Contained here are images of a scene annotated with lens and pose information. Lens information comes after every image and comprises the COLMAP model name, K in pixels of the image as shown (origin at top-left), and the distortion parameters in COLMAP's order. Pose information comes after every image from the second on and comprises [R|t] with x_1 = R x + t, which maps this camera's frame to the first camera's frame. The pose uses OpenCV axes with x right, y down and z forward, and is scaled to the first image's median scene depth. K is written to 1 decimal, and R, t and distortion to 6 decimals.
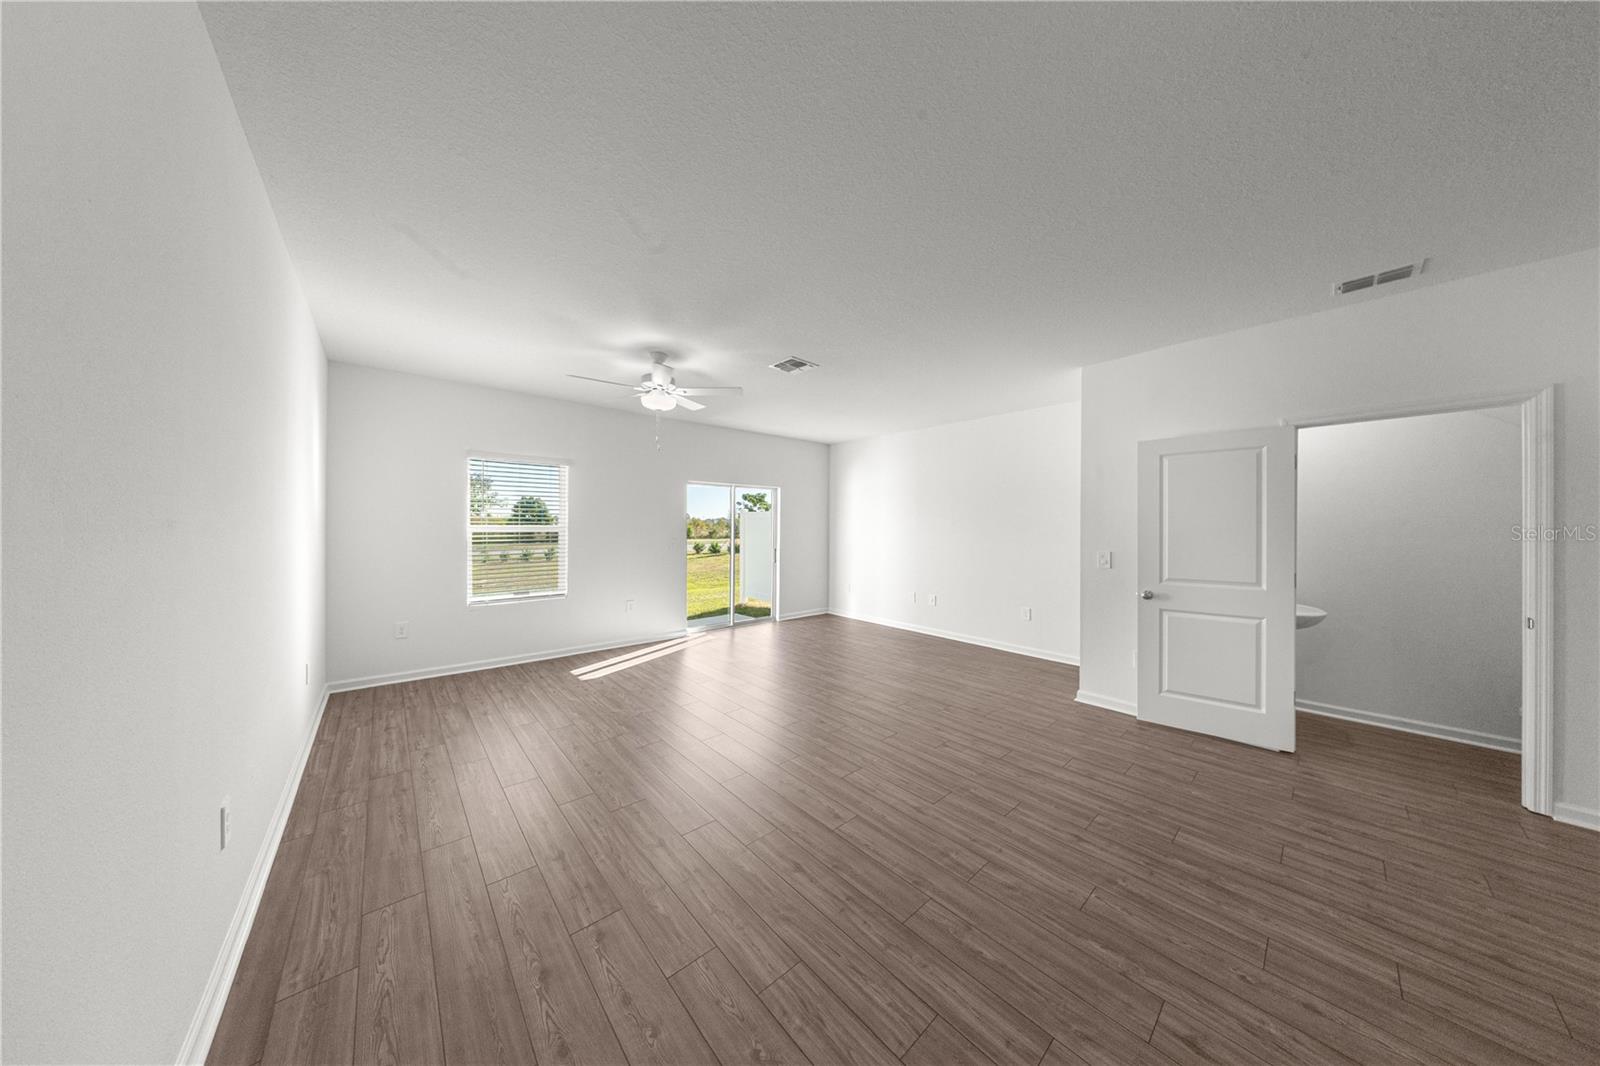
lens RADIAL K [[466.3, 0, 802.7], [0, 466.3, 528.6], [0, 0, 1]] dist [0.006563, -0.000137]
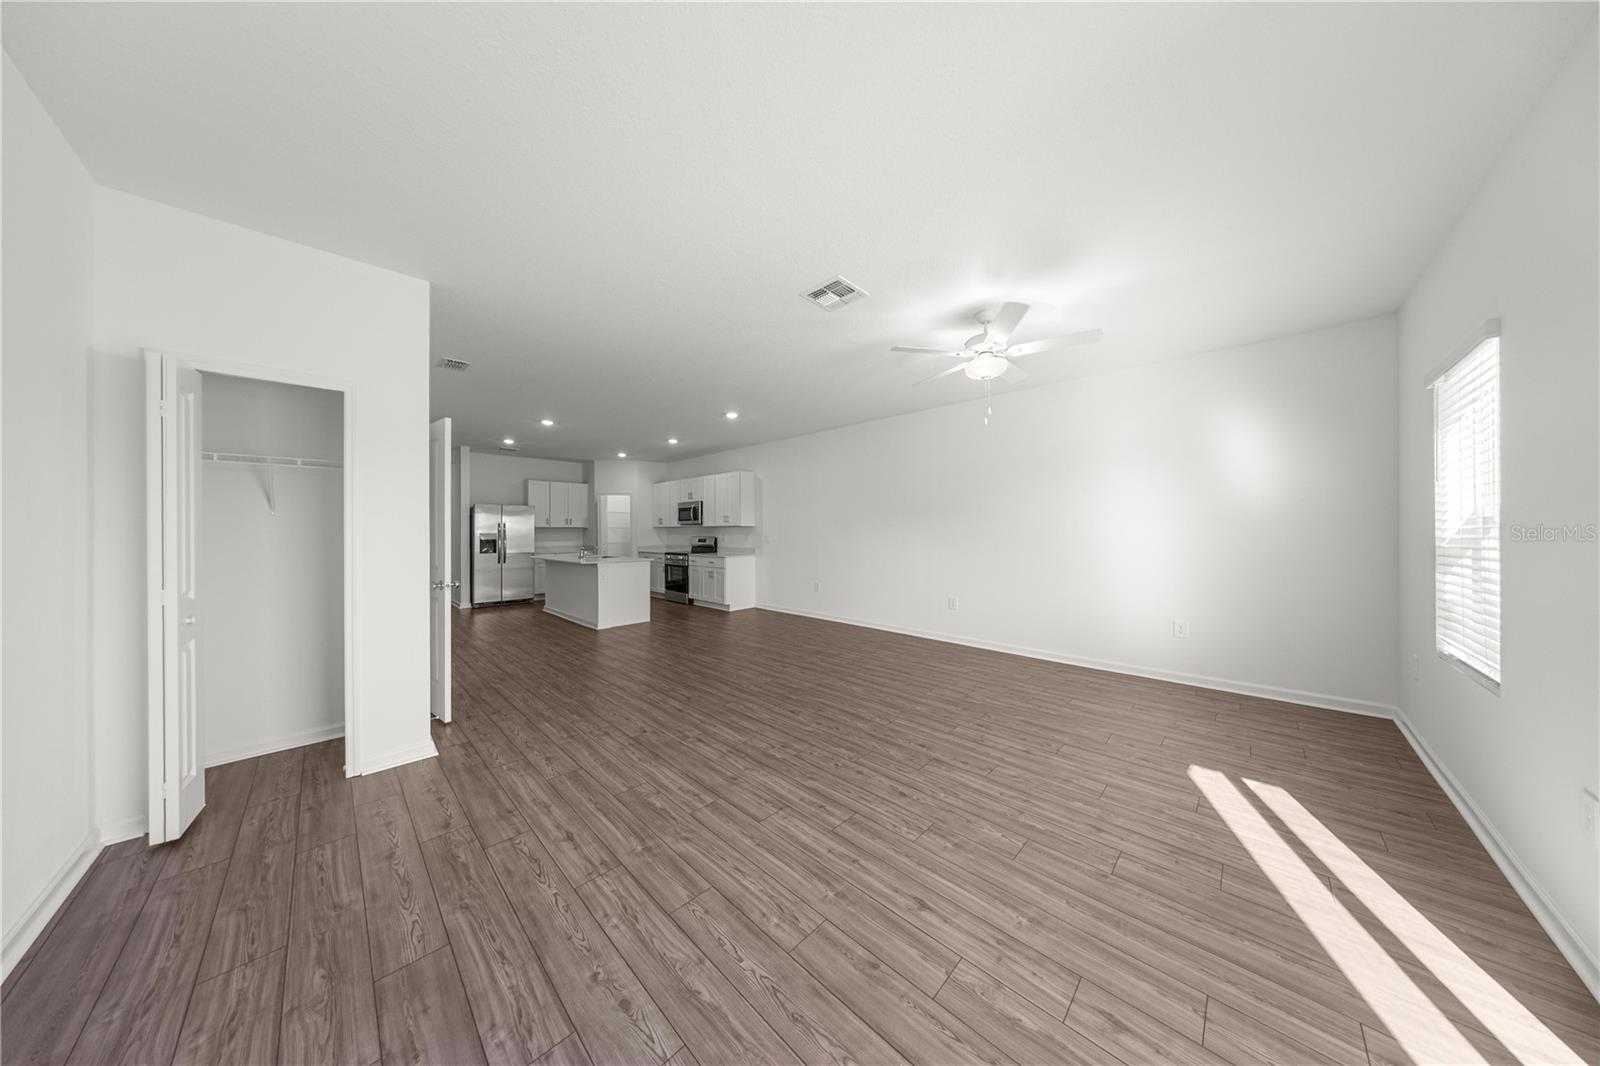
lens RADIAL K [[466.3, 0, 797.3], [0, 466.3, 531.4], [0, 0, 1]] dist [0.006563, -0.000137]
pose [[-0.997699, -0.004364, -0.067666, 0.102012], [-0.004494, 0.999988, 0.001776, 0.029784], [0.067657, 0.002076, -0.997706, 2.023278]]
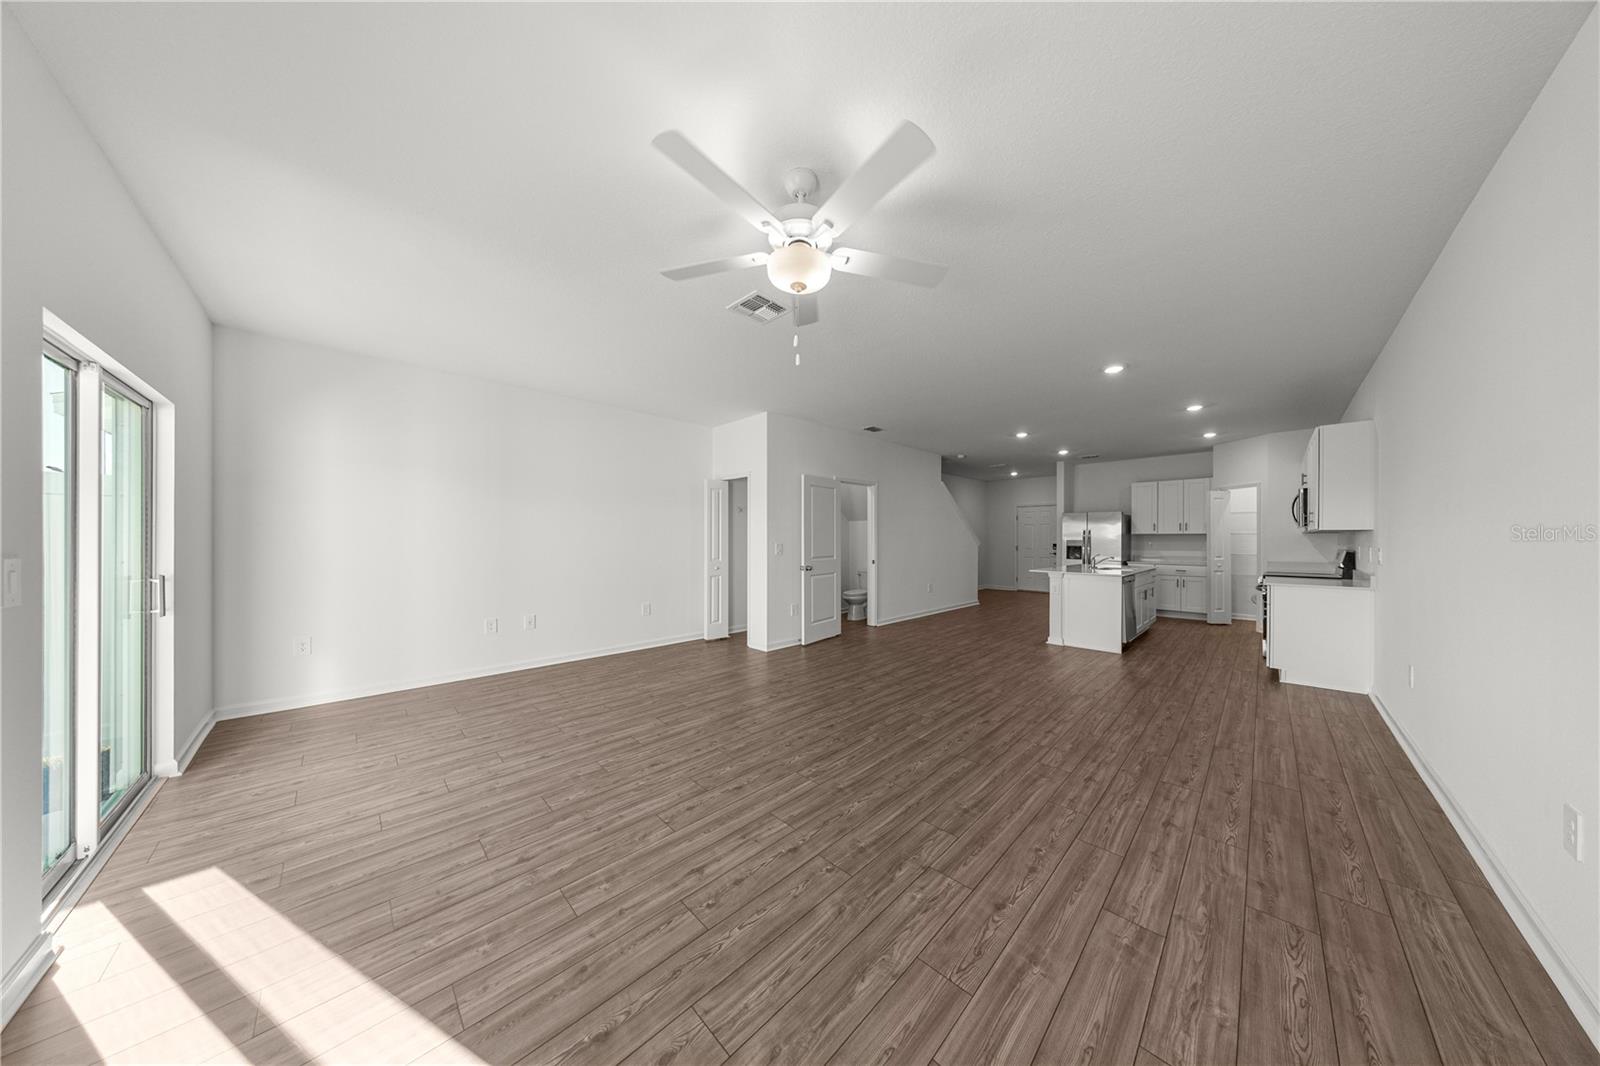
lens RADIAL K [[466.3, 0, 799.7], [0, 466.3, 536.2], [0, 0, 1]] dist [0.006563, -0.000137]
pose [[-0.054117, -0.006109, 0.998516, -0.918296], [-0.004258, 0.999974, 0.005887, 0.022110], [-0.998526, -0.003933, -0.054142, 1.135224]]
